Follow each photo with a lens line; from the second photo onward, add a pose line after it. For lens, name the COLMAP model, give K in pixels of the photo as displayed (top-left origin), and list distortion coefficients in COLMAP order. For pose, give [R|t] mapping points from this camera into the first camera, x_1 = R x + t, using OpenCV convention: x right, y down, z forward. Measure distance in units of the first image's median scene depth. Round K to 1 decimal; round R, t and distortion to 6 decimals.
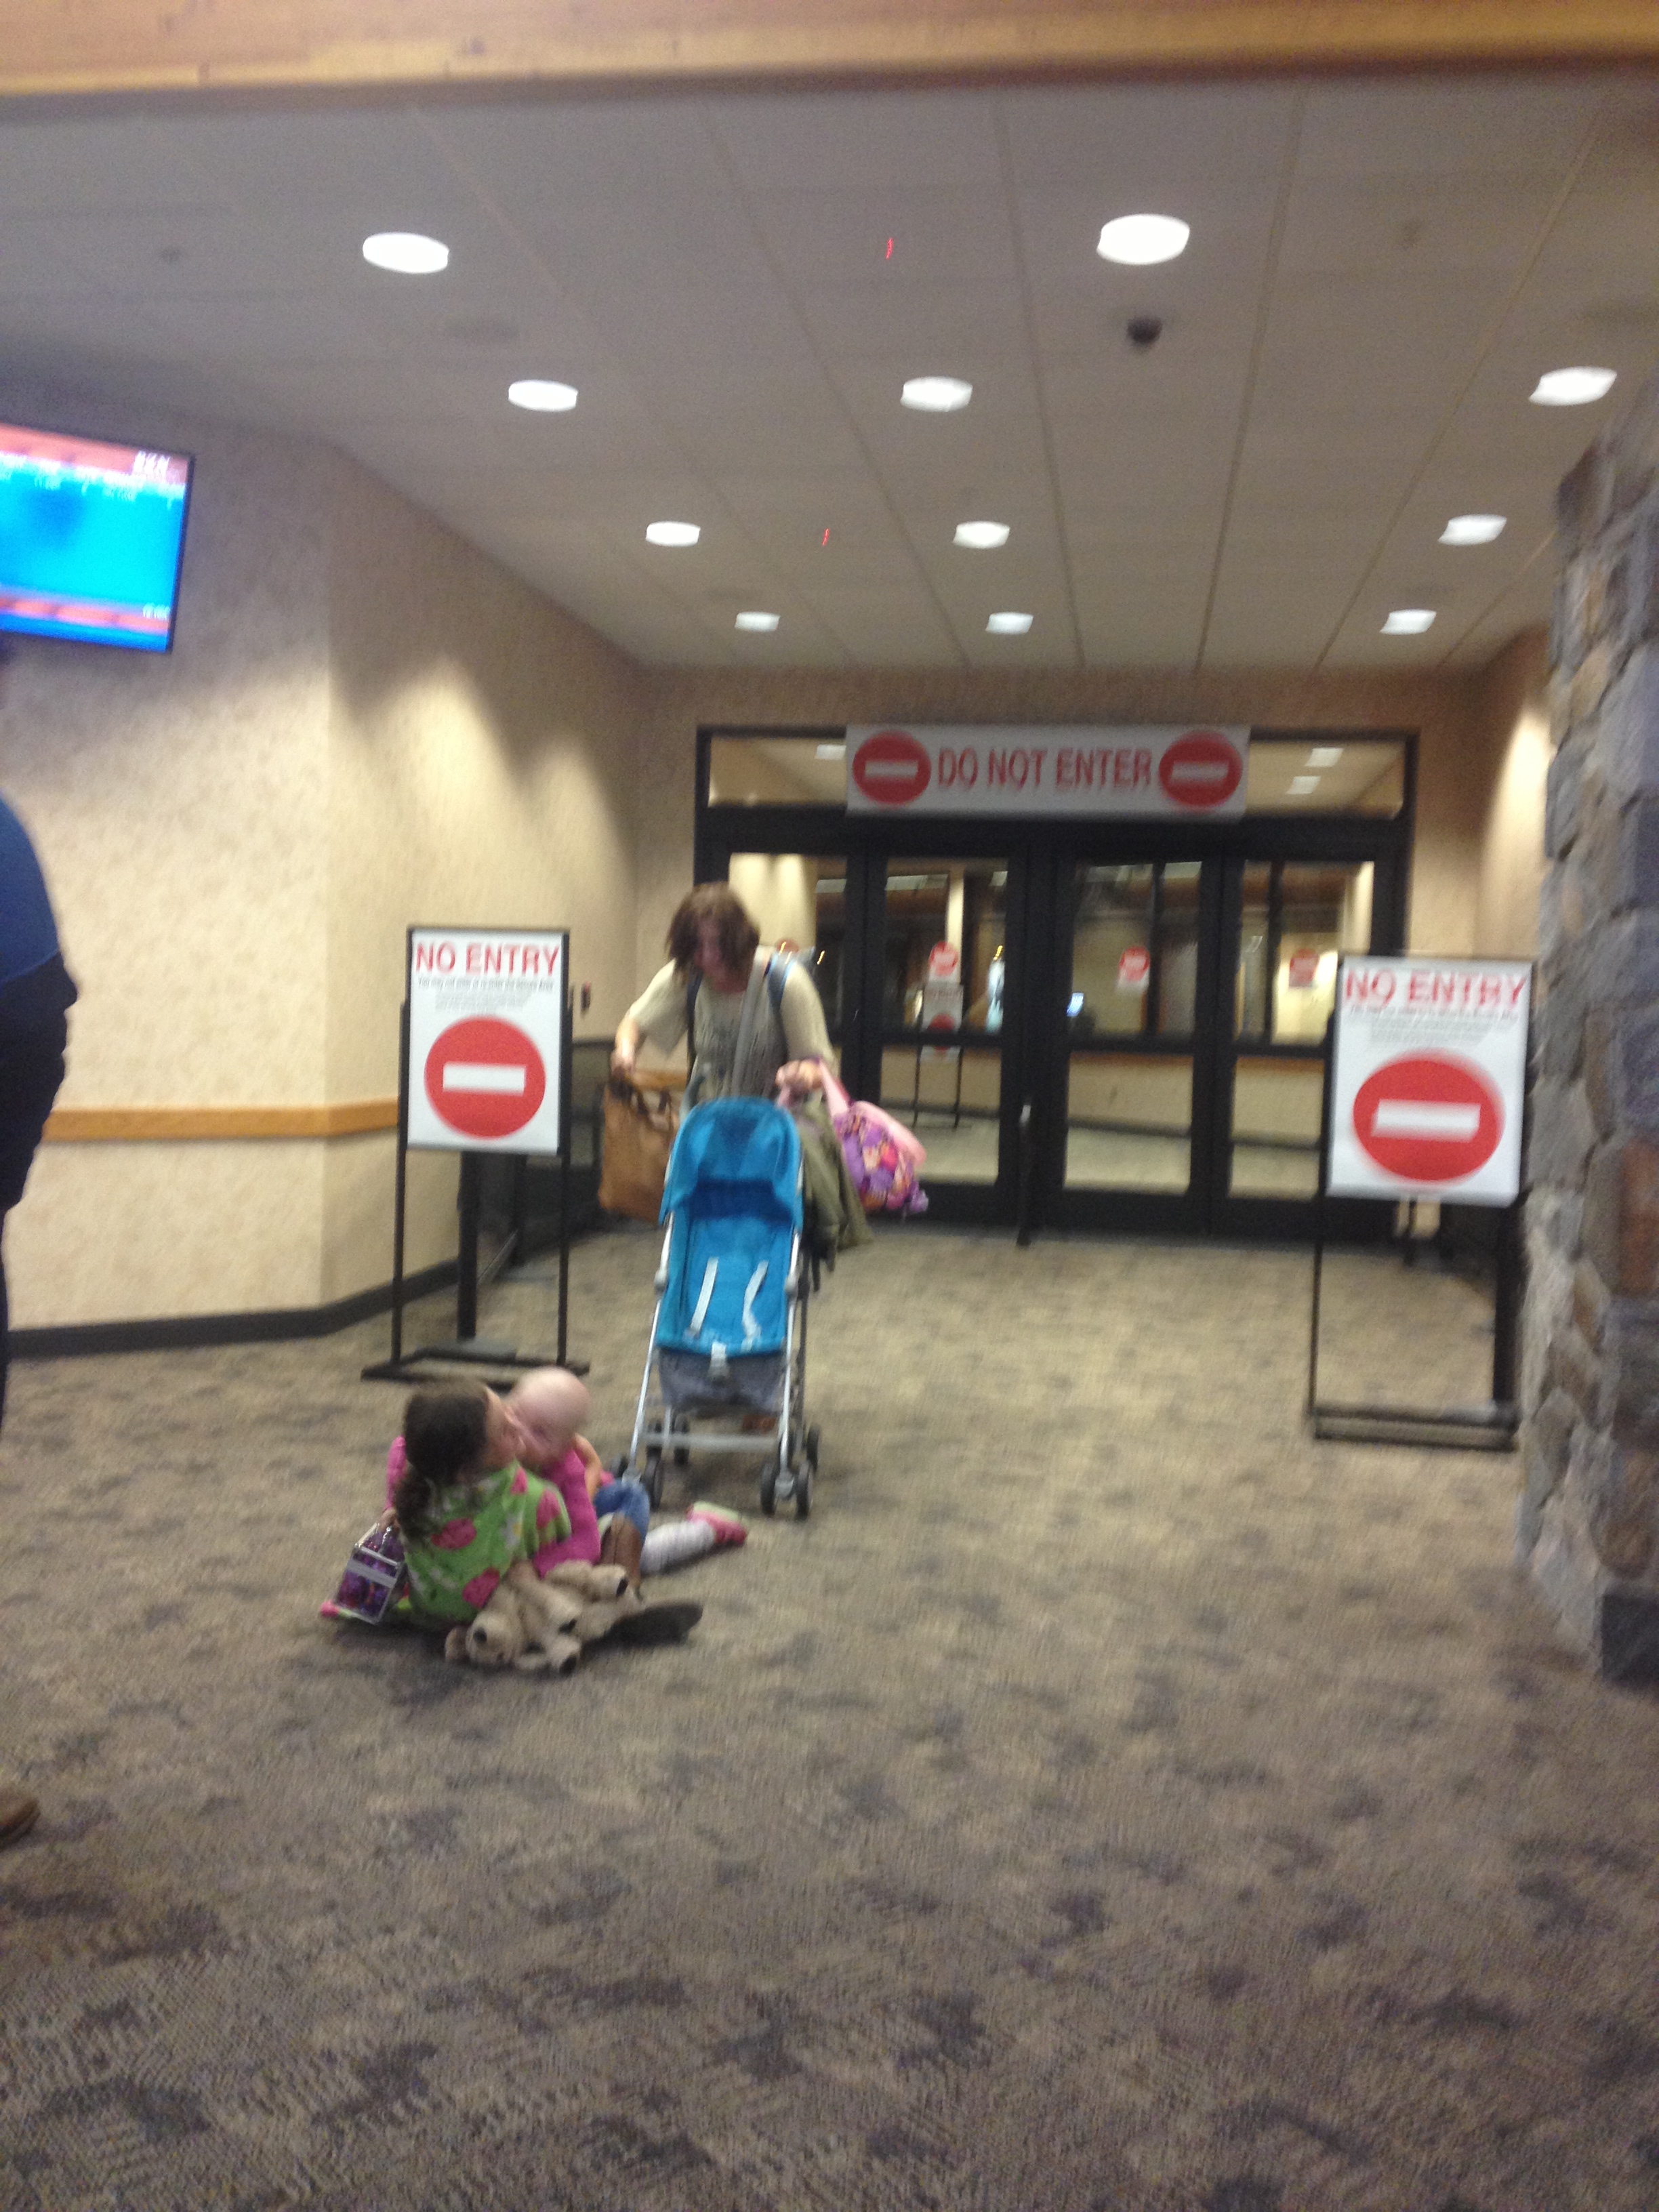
lens RADIAL K [[2078.6, 0, 819.9], [0, 2078.6, 1127.6], [0, 0, 1]] dist [0.216080, -0.476353]
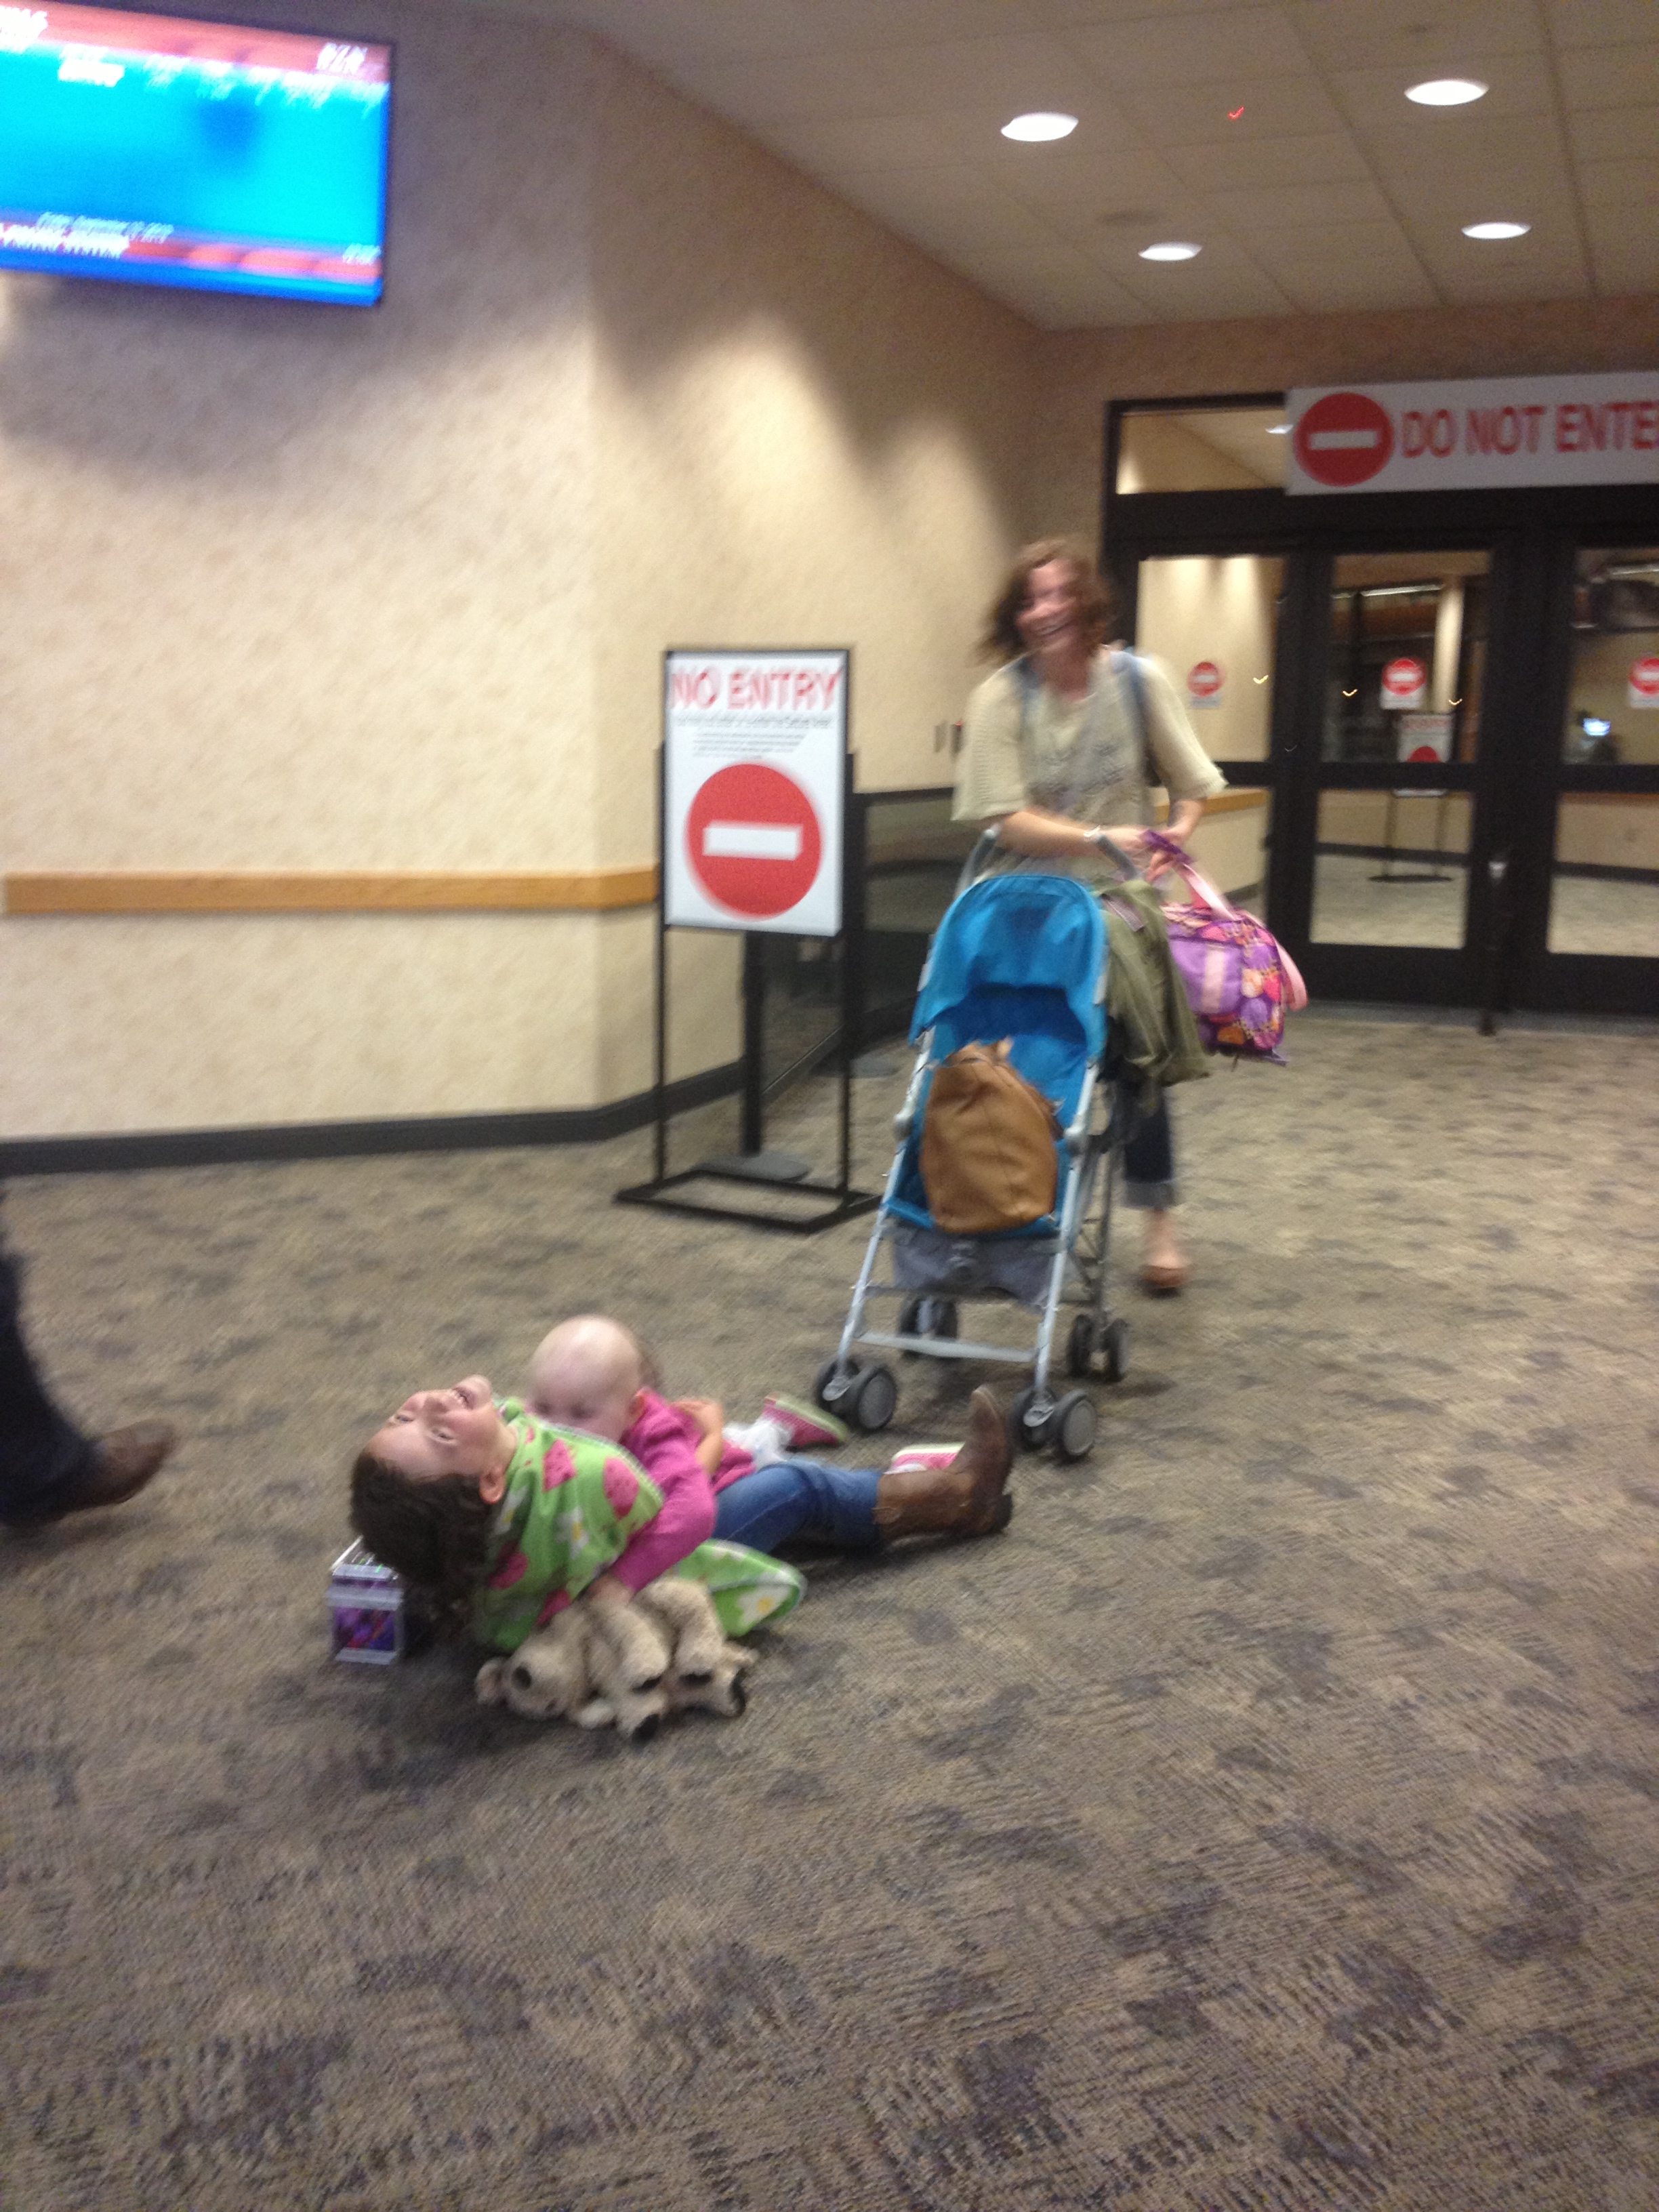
lens RADIAL K [[2078.6, 0, 819.9], [0, 2078.6, 1127.6], [0, 0, 1]] dist [0.216080, -0.476353]
pose [[0.974300, 0.030202, -0.223221, 0.045672], [-0.002758, 0.992496, 0.122245, -0.011948], [0.225238, -0.118488, 0.967072, 0.208013]]
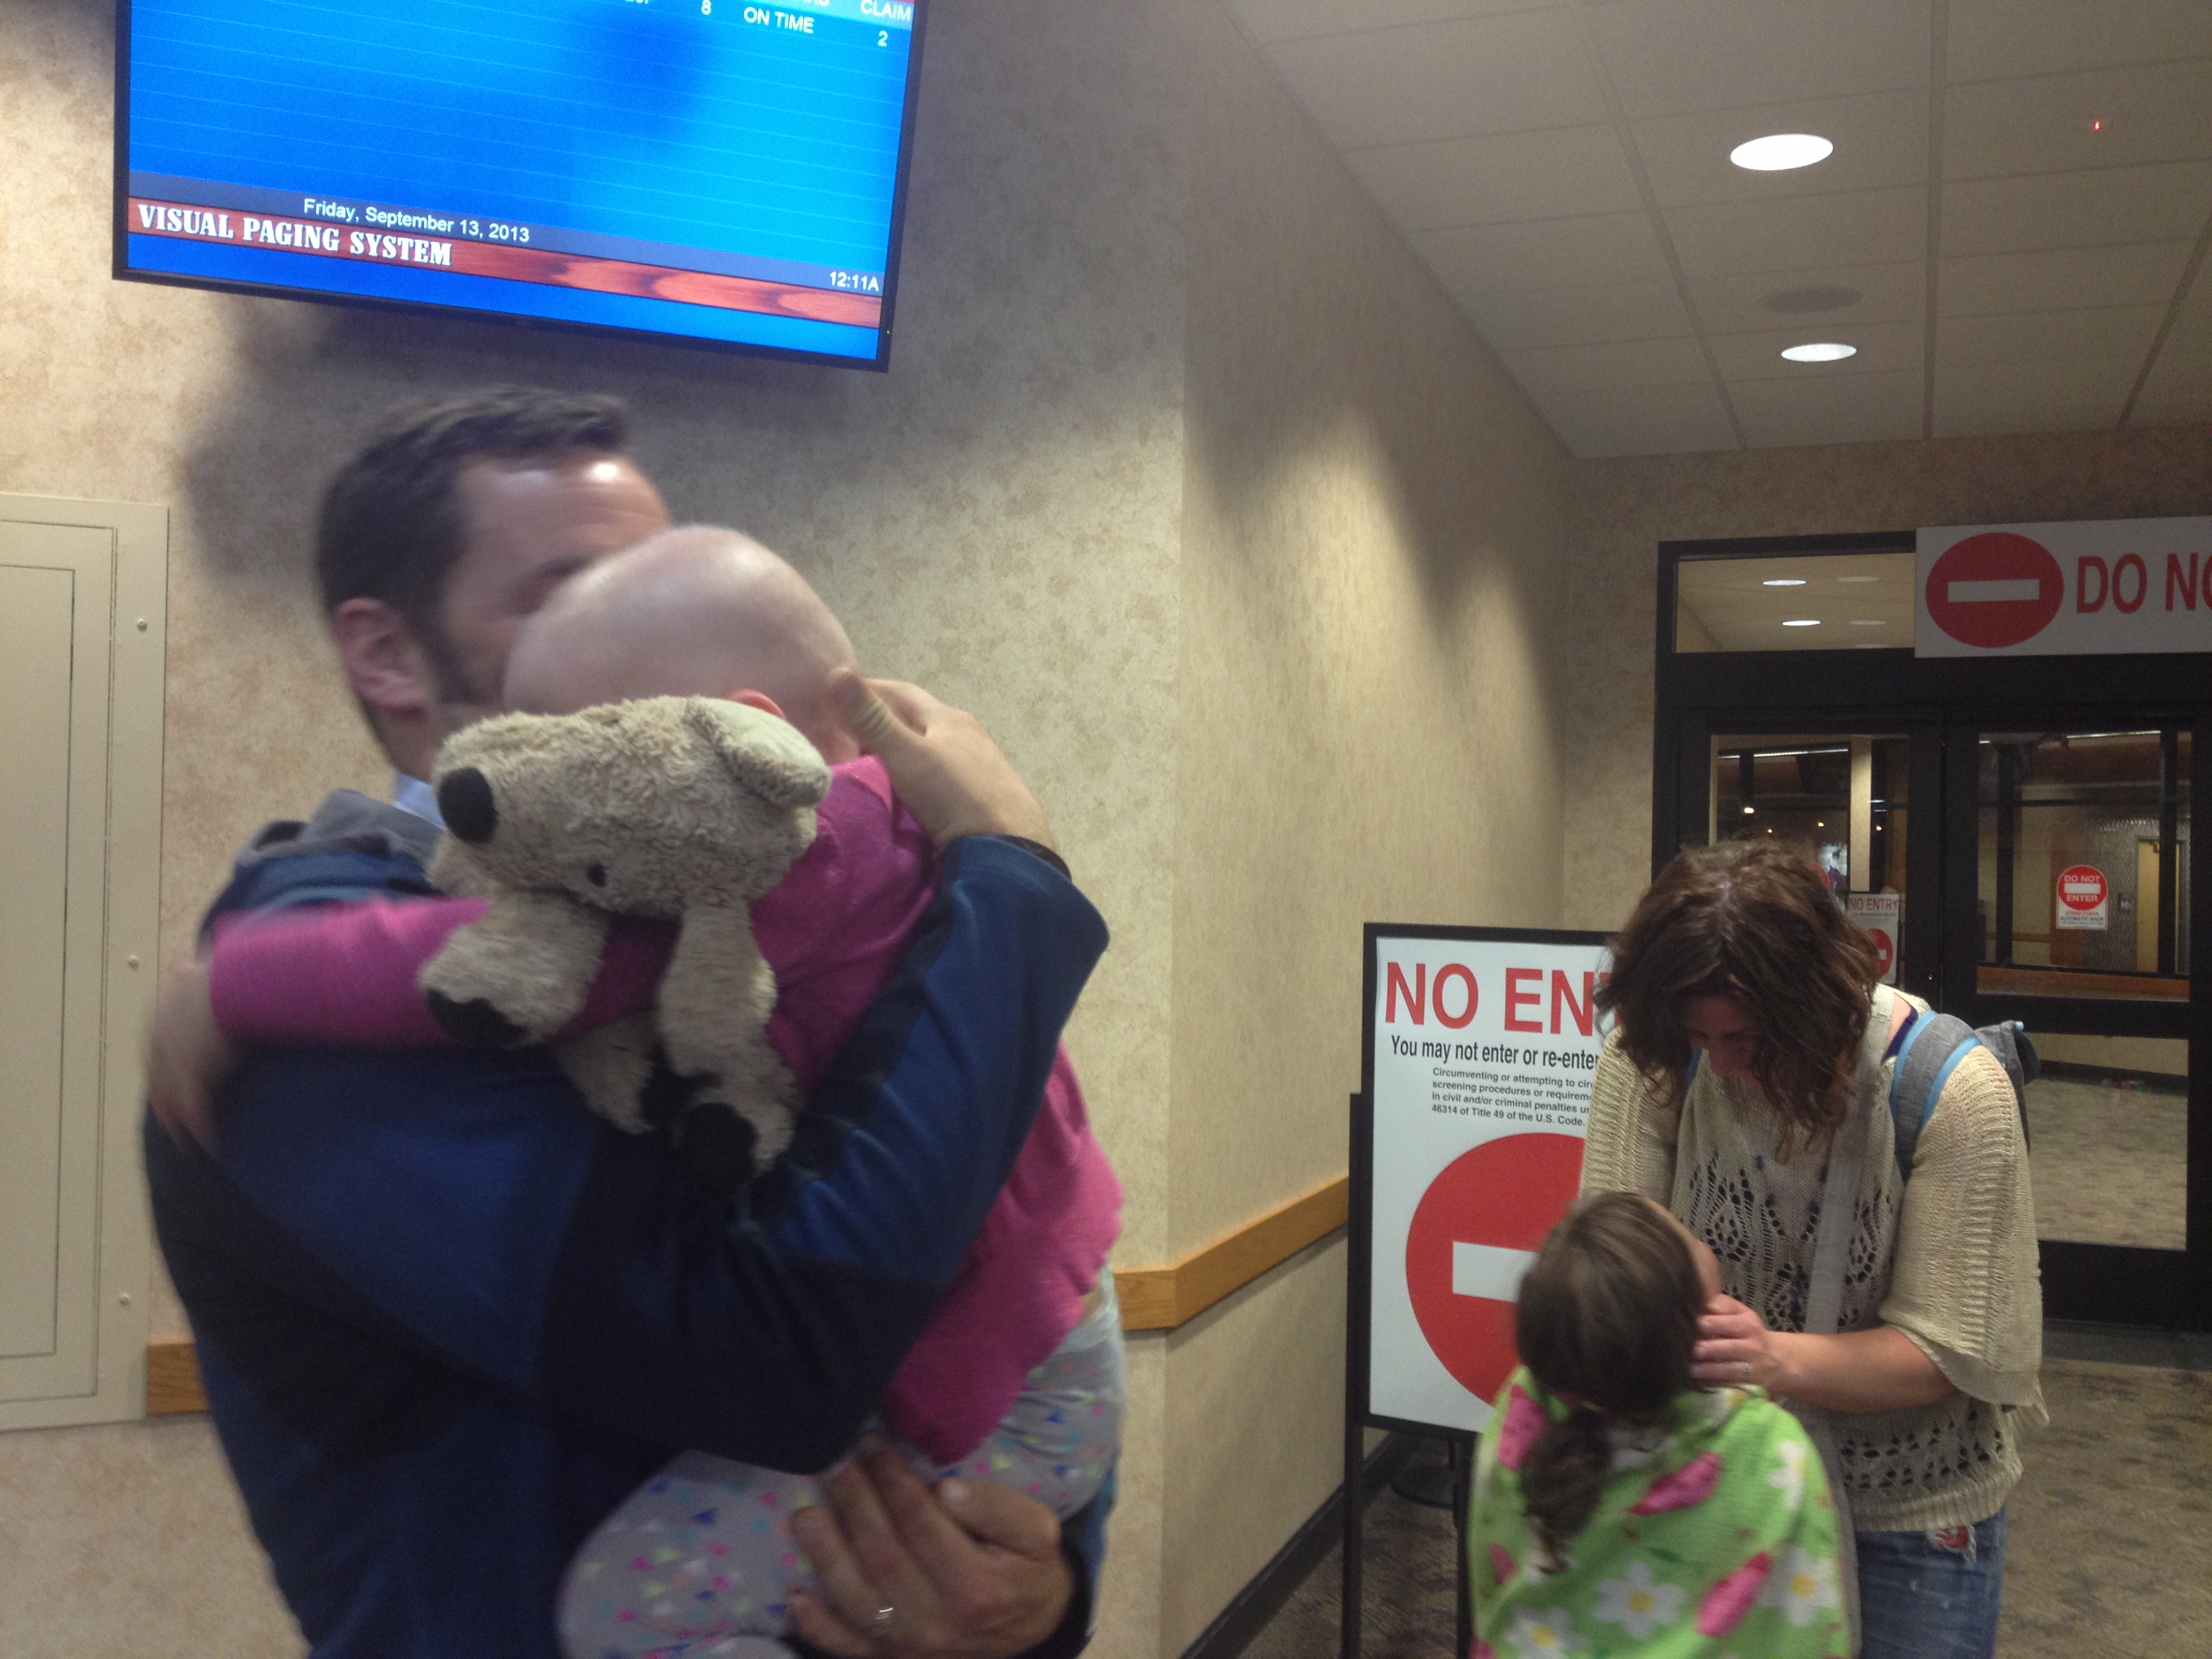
lens RADIAL K [[2078.6, 0, 1117.4], [0, 2078.6, 832.1], [0, 0, 1]] dist [0.216080, -0.476353]
pose [[0.979459, -0.017335, -0.200897, -0.154619], [0.001021, 0.996711, -0.081027, -0.077354], [0.201641, 0.079157, 0.976256, 0.534316]]
